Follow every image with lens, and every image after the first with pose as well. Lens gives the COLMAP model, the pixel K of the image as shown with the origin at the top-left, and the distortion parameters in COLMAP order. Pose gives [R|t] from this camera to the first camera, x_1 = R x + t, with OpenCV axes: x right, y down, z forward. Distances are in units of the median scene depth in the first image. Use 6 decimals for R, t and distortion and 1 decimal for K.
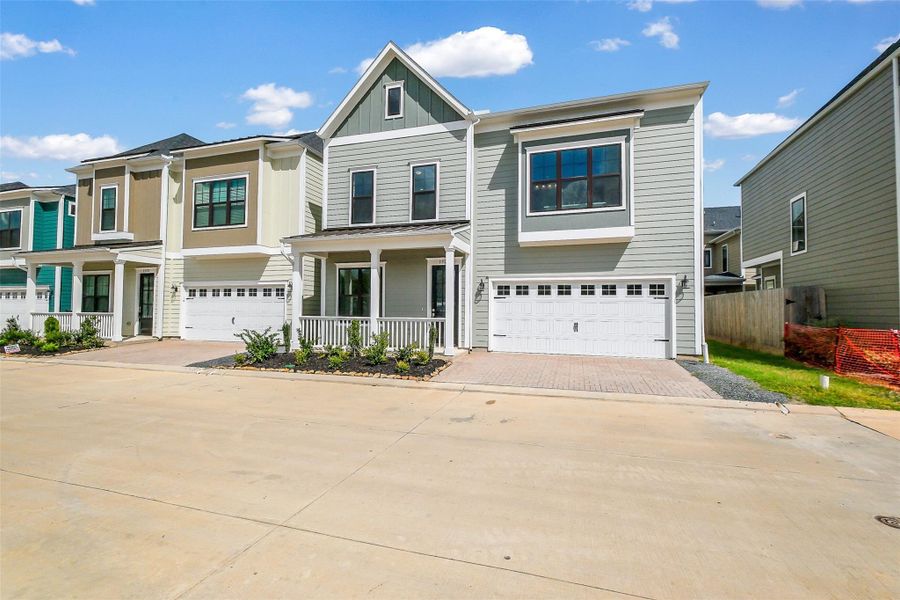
lens RADIAL K [[395.9, 0, 450.7], [0, 395.9, 292.5], [0, 0, 1]] dist [0.000139, -0.001089]
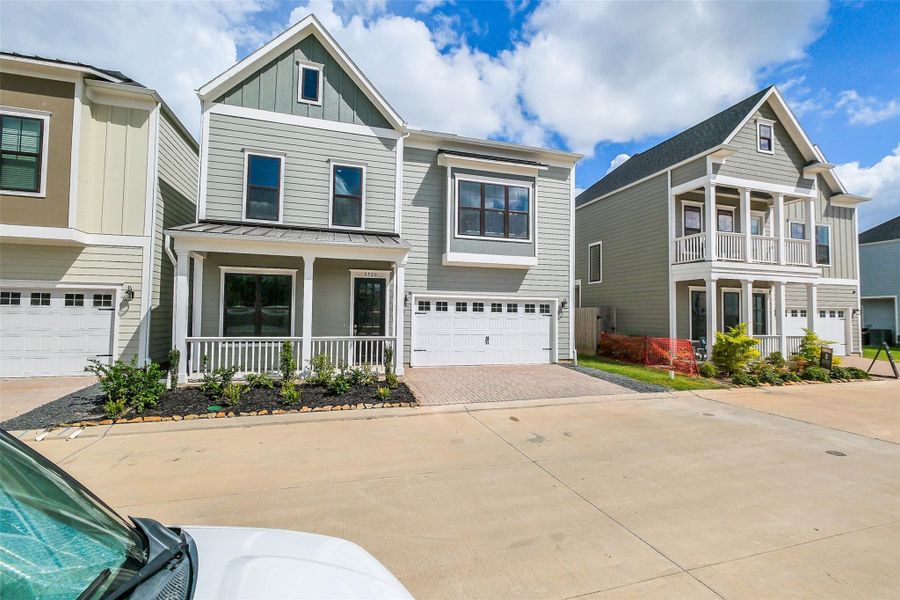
lens RADIAL K [[395.9, 0, 446.3], [0, 395.9, 292.8], [0, 0, 1]] dist [0.000139, -0.001089]
pose [[0.825419, 0.032373, 0.563591, -0.397819], [-0.031559, 0.999439, -0.011189, -0.030172], [-0.563637, -0.008551, 0.825978, 0.124731]]
